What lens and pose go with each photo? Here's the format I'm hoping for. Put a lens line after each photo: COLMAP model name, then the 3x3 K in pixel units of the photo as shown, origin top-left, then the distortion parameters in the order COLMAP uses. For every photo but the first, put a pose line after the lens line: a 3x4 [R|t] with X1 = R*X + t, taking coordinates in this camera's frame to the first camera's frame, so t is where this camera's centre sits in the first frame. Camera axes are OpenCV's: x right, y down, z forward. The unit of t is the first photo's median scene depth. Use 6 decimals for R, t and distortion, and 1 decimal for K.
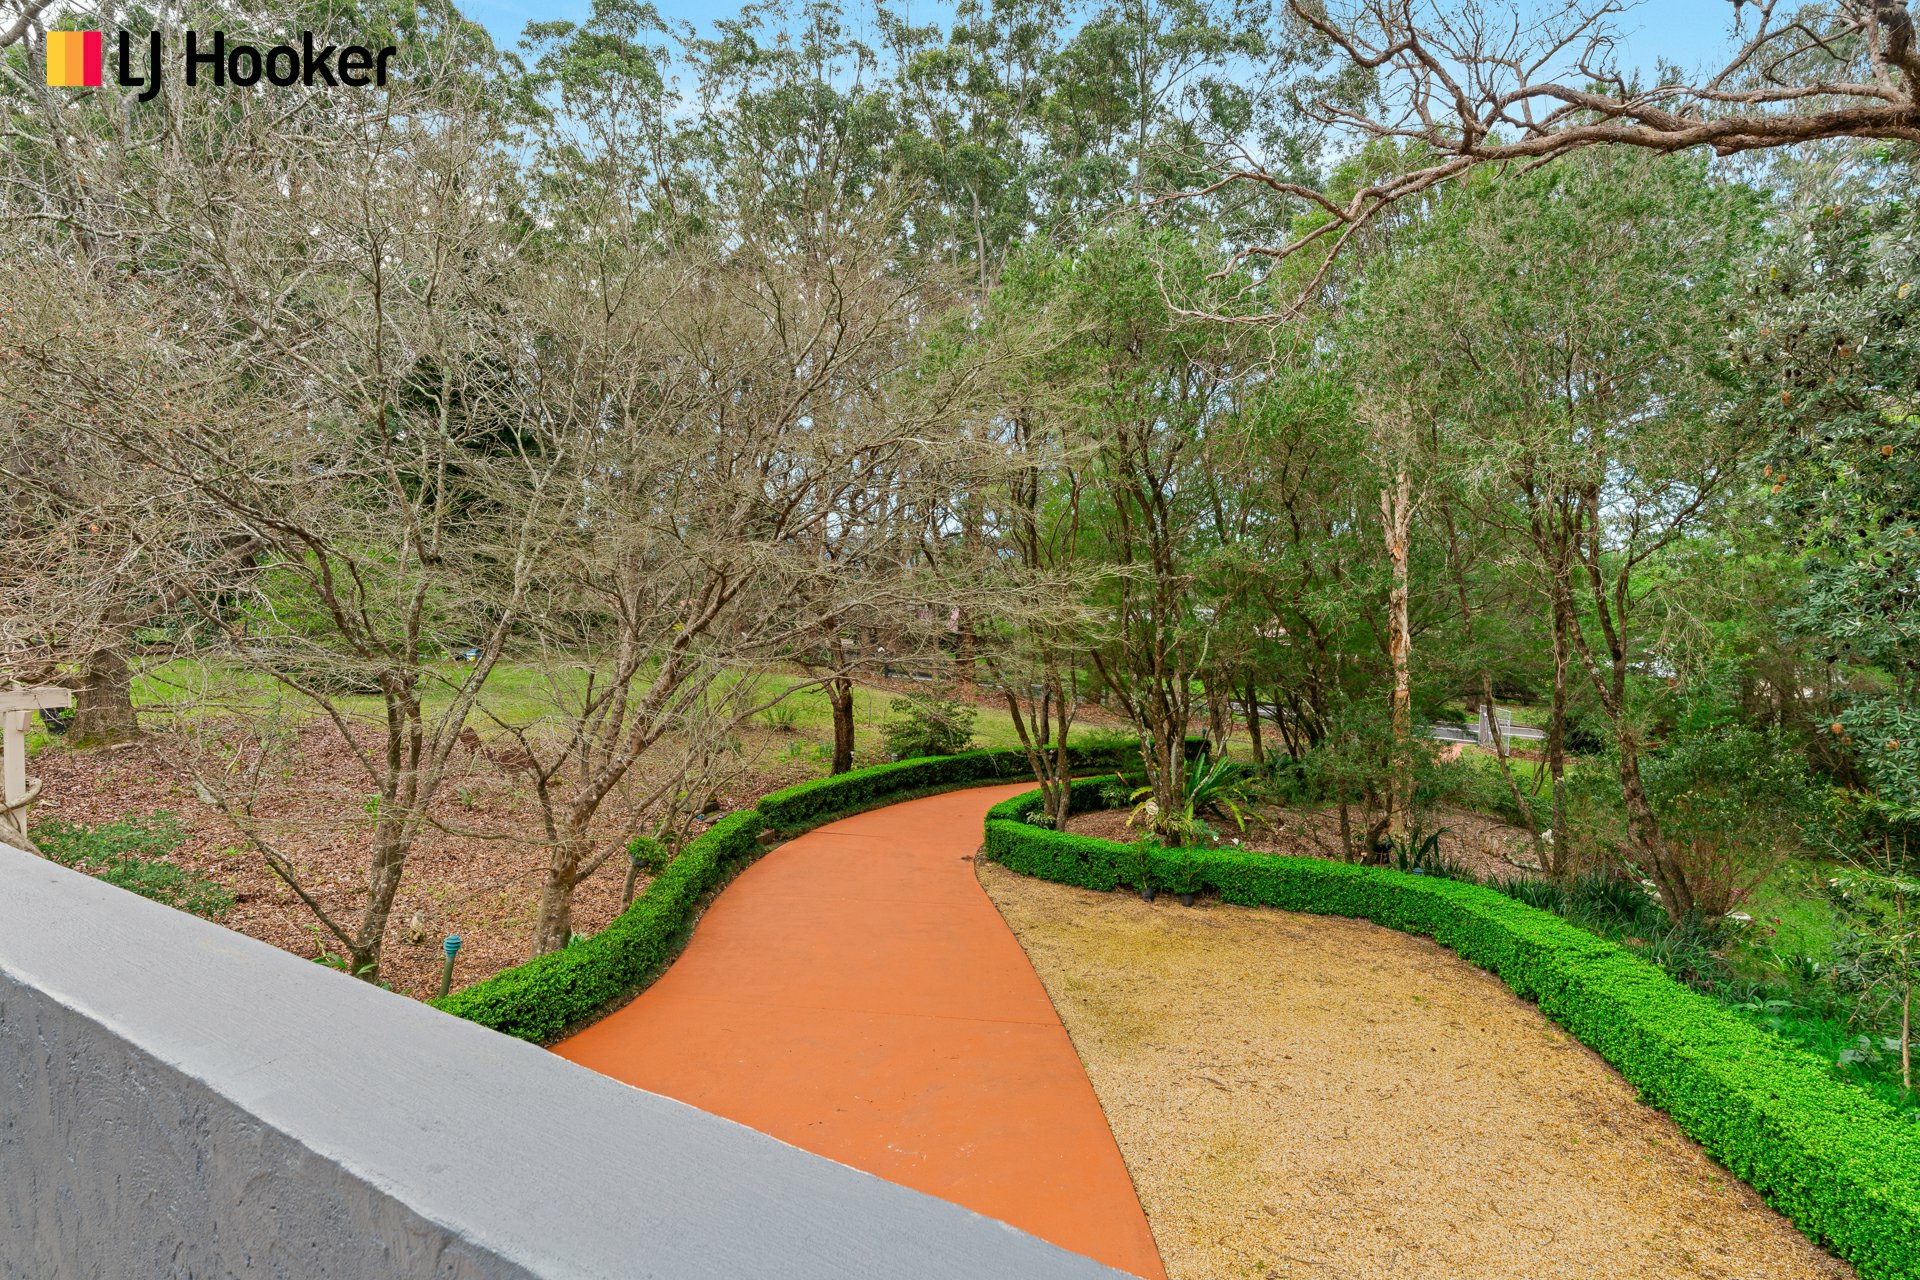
lens RADIAL K [[943.6, 0, 955.4], [0, 943.6, 640.5], [0, 0, 1]] dist [-0.002095, -0.000123]
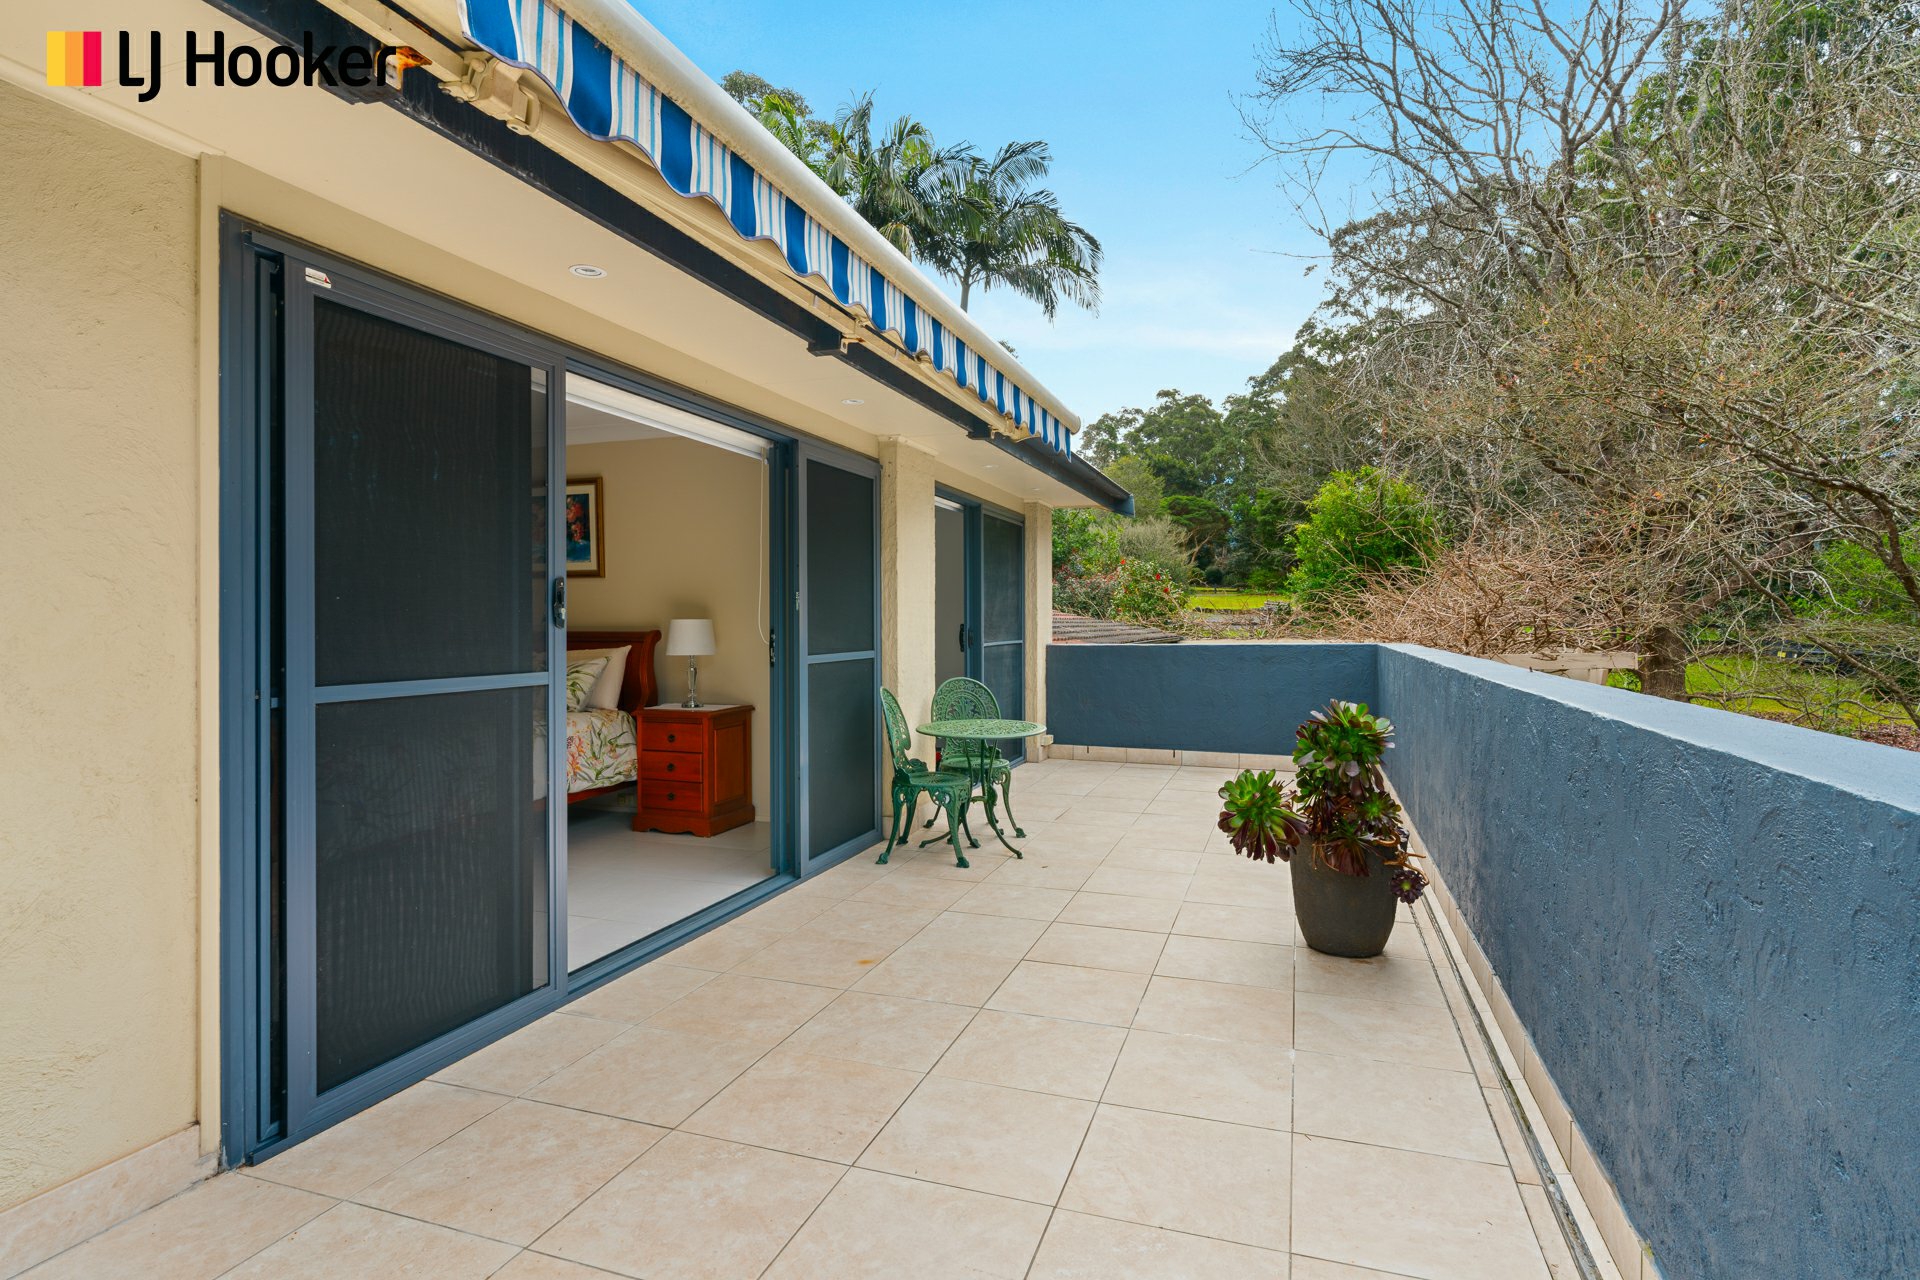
lens RADIAL K [[943.6, 0, 957.7], [0, 943.6, 632.3], [0, 0, 1]] dist [-0.002095, -0.000123]
pose [[0.191854, -0.002564, -0.981420, 0.235377], [-0.022358, 0.999726, -0.006982, 0.262908], [0.981169, 0.023282, 0.191744, -0.258790]]
